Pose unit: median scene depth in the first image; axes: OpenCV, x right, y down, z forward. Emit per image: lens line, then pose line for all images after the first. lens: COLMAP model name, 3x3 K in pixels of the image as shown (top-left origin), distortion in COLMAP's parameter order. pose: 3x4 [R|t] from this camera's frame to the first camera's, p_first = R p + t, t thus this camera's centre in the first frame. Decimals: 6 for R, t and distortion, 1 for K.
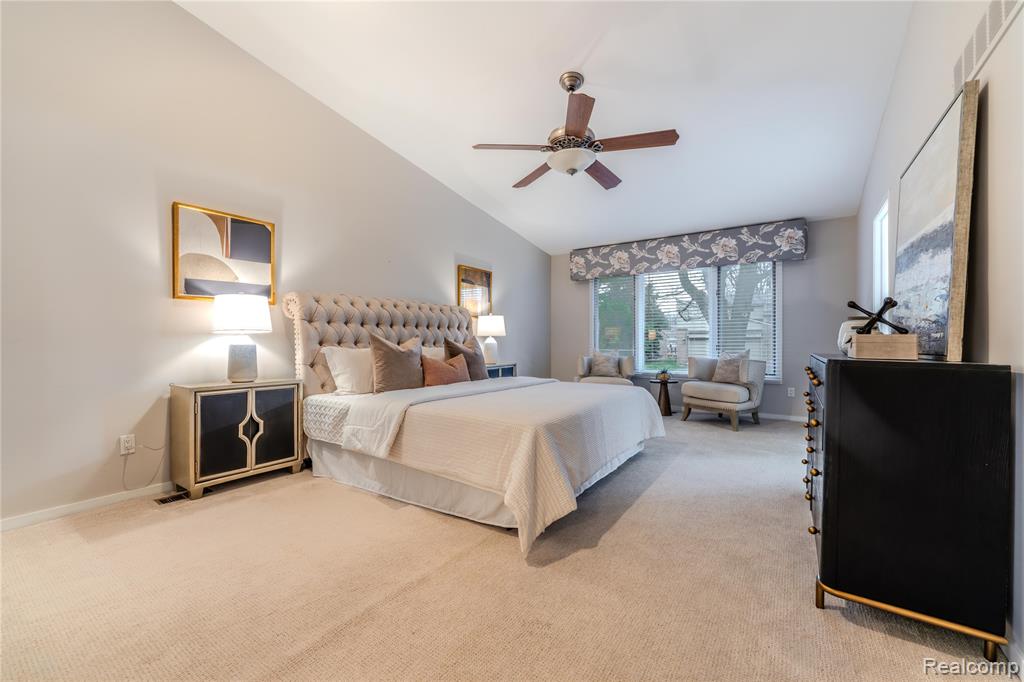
lens RADIAL K [[403.7, 0, 512.0], [0, 403.7, 341.0], [0, 0, 1]] dist [-0.000624, -0.000049]
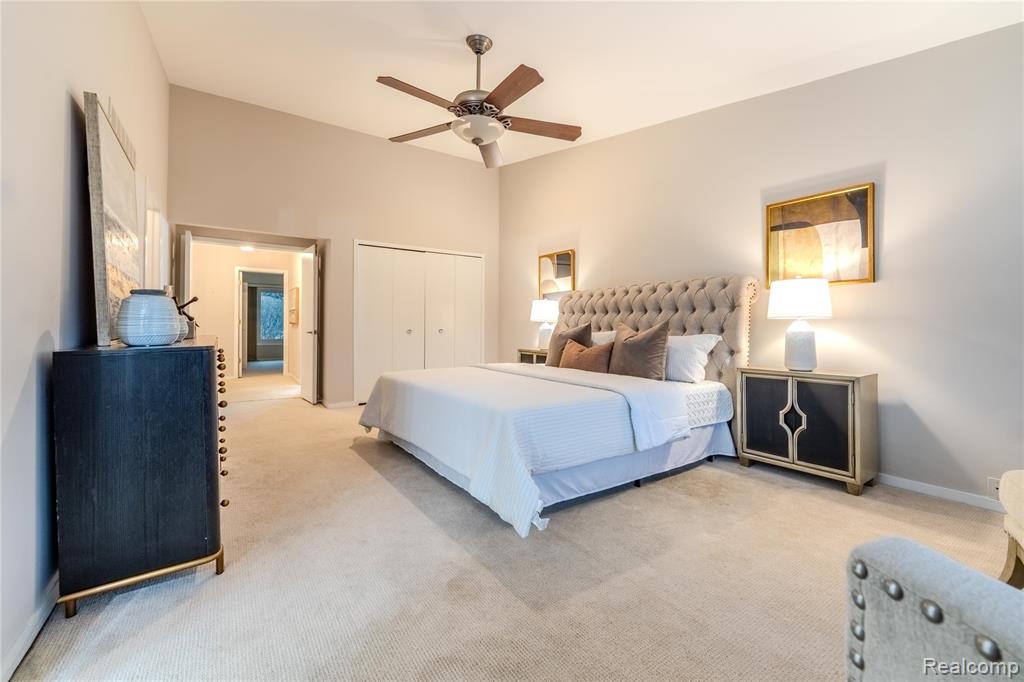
lens RADIAL K [[422.1, 0, 503.3], [0, 422.1, 326.7], [0, 0, 1]] dist [-0.001087, -0.000138]
pose [[-0.339830, -0.003302, -0.940481, 0.783298], [-0.001426, 0.999994, -0.002995, 0.002881], [0.940486, 0.000323, -0.339833, 1.043126]]
